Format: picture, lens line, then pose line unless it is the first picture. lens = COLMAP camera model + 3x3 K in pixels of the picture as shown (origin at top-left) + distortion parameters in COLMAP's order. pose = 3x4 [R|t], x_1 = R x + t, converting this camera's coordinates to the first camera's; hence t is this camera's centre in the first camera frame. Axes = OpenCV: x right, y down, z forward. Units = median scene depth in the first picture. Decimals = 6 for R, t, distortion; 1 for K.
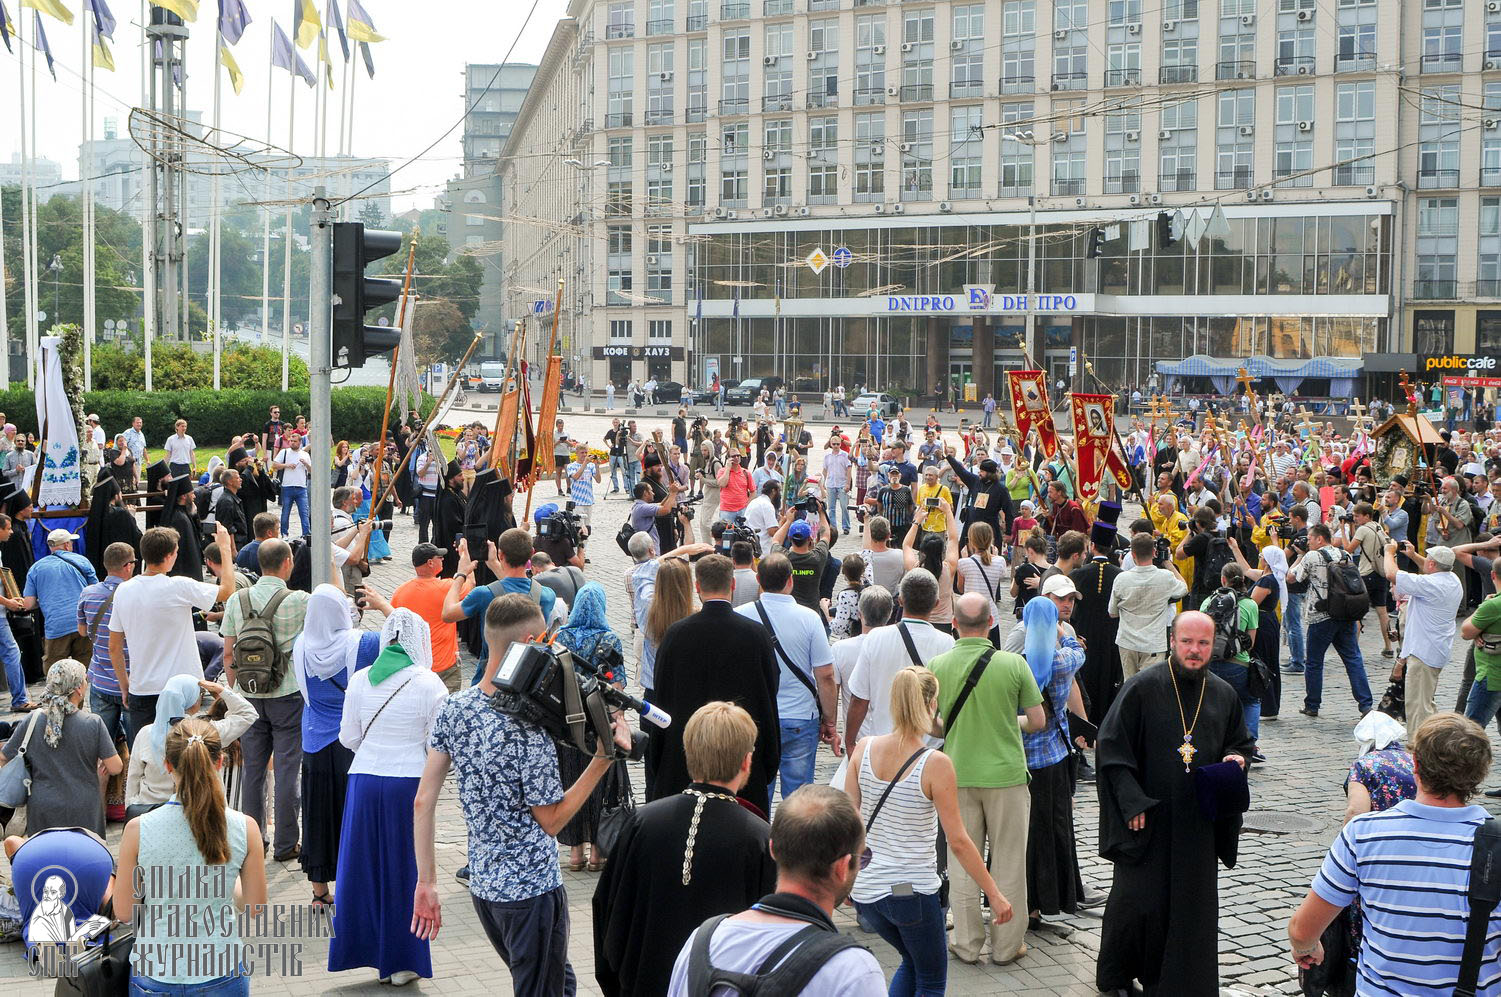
lens RADIAL K [[1839.1, 0, 765.3], [0, 1839.1, 502.6], [0, 0, 1]] dist [-0.119760, 0.112900]
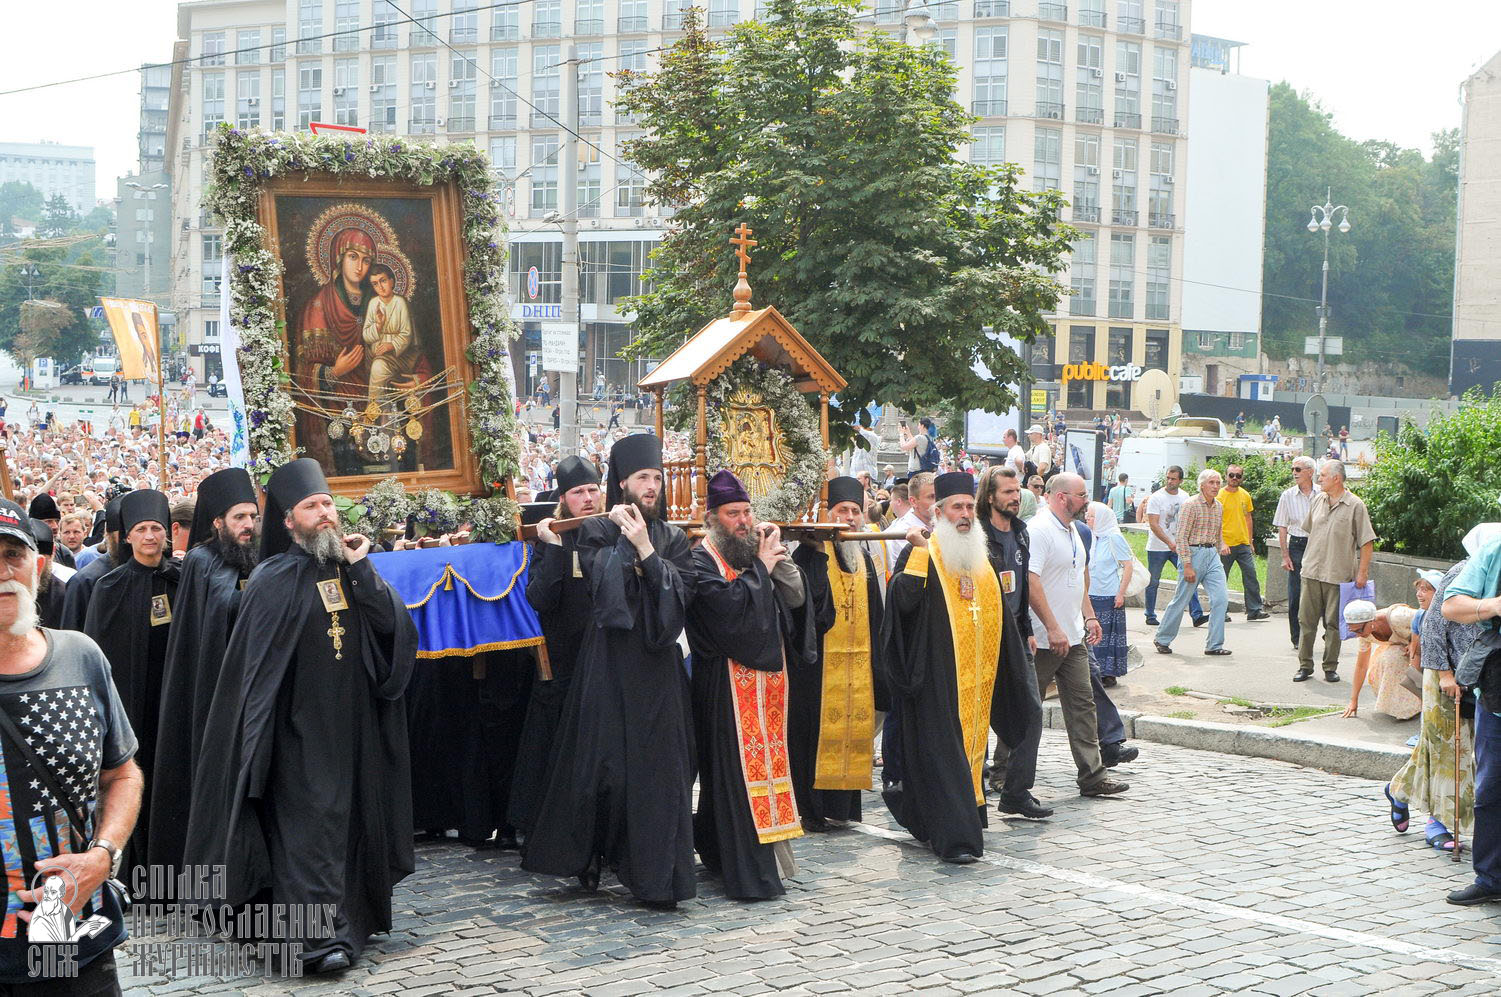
lens RADIAL K [[1835.5, 0, 758.8], [0, 1835.5, 508.2], [0, 0, 1]] dist [-0.115791, 0.095973]
pose [[0.991586, -0.000029, 0.129452, 0.117995], [-0.001289, 0.999948, 0.010093, 0.003095], [-0.129446, -0.010175, 0.991534, -0.148495]]
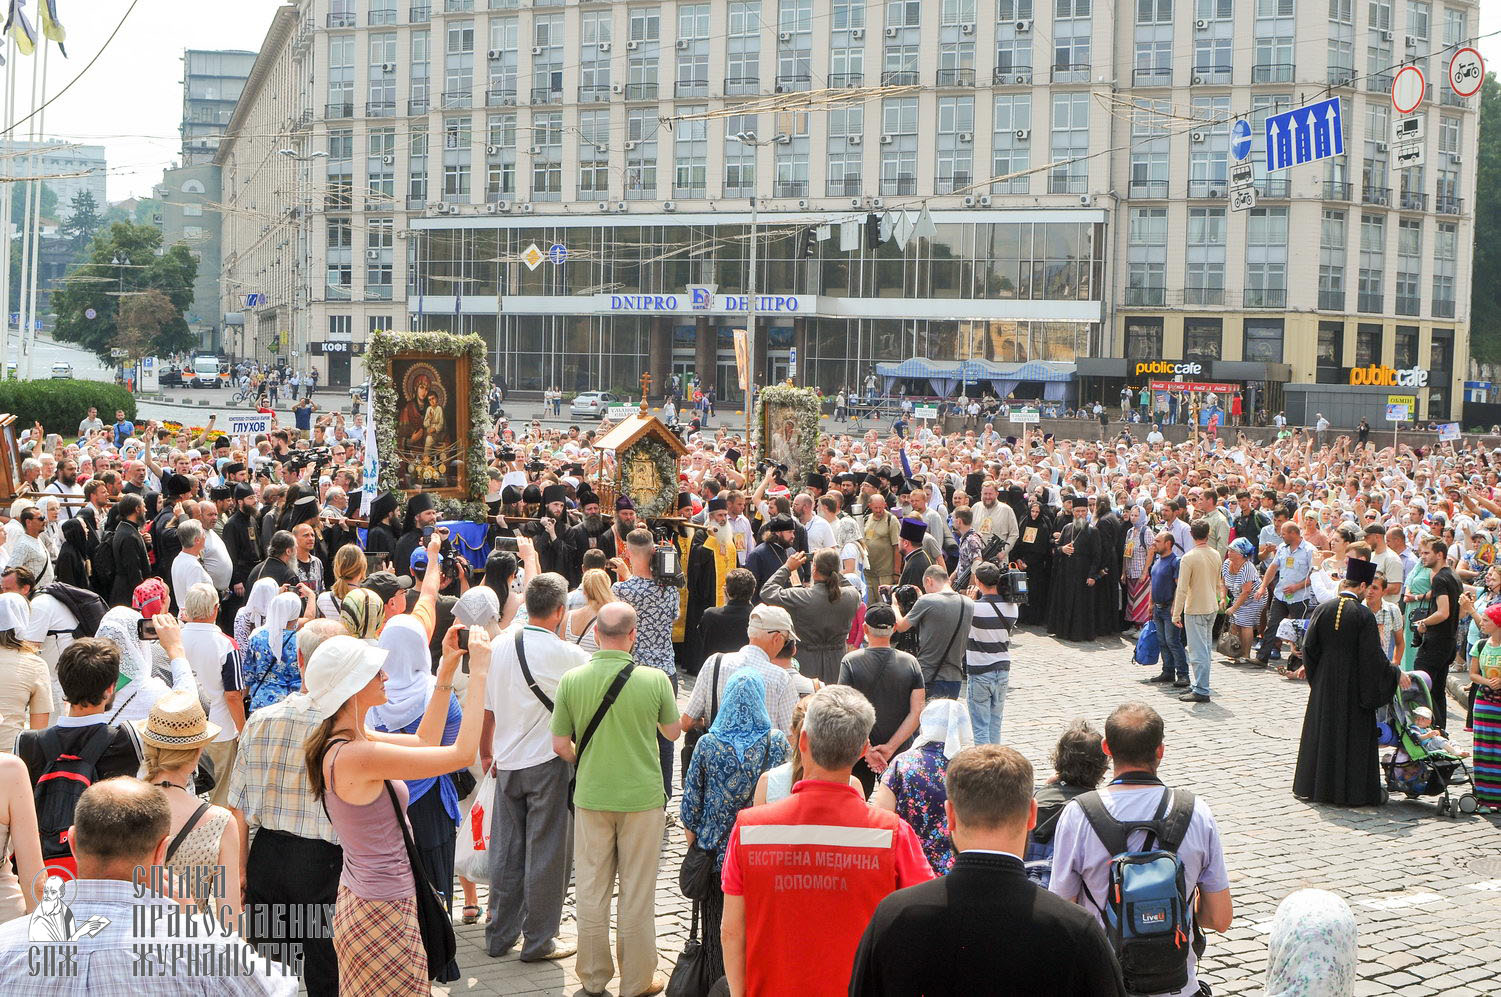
lens RADIAL K [[1835.5, 0, 758.8], [0, 1835.5, 508.2], [0, 0, 1]] dist [-0.115791, 0.095973]
pose [[0.989926, 0.002620, 0.141563, 0.005750], [-0.003100, 0.999990, 0.003173, -0.000036], [-0.141553, -0.003580, 0.989924, 0.004821]]
